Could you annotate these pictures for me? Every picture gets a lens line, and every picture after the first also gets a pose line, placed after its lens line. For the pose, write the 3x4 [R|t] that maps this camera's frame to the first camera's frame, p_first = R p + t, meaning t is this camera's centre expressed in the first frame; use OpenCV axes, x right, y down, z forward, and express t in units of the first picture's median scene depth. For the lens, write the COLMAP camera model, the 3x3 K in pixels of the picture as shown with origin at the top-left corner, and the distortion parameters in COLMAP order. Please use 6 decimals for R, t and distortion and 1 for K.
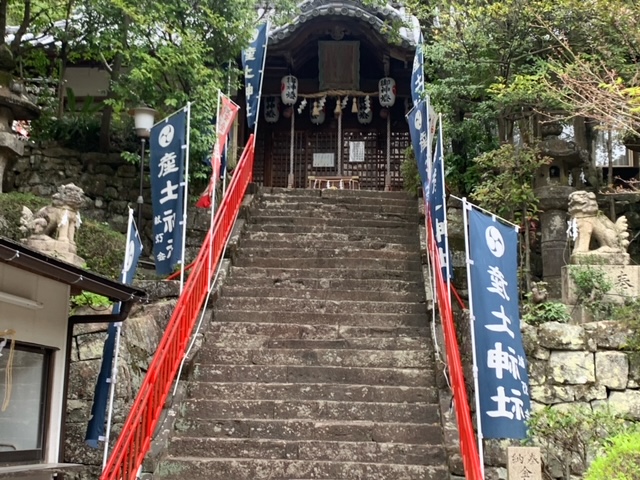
lens RADIAL K [[954.1, 0, 297.1], [0, 954.1, 218.7], [0, 0, 1]] dist [0.239963, -0.905145]
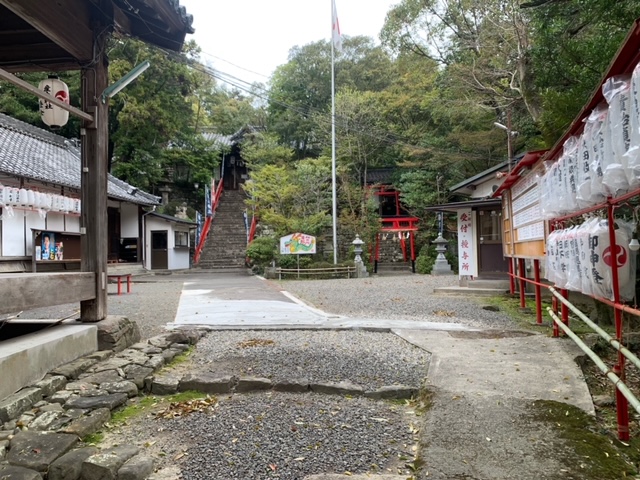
lens RADIAL K [[484.3, 0, 320.0], [0, 484.3, 240.0], [0, 0, 1]] dist [0.008968, -0.000268]
pose [[0.994725, -0.034597, 0.096565, 0.249336], [0.016676, 0.983422, 0.180564, -0.291987], [-0.101211, -0.178001, 0.978811, -1.738192]]
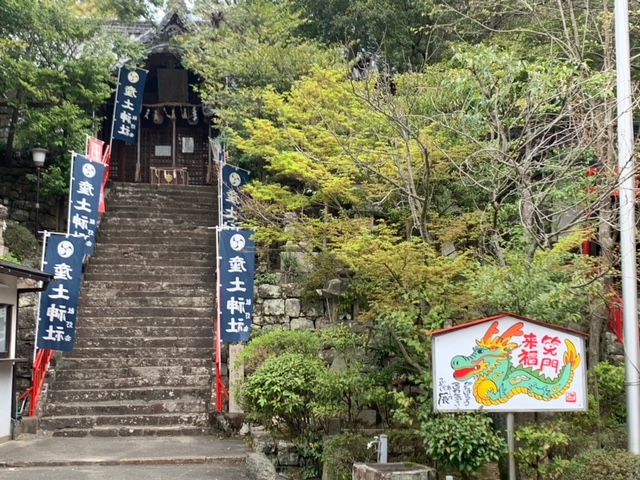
lens RADIAL K [[954.1, 0, 297.1], [0, 954.1, 218.7], [0, 0, 1]] dist [0.239963, -0.905145]
pose [[0.989351, -0.000554, 0.145548, 0.033922], [-0.010747, 0.996985, 0.076847, -0.137149], [-0.145151, -0.077593, 0.986362, -0.714660]]
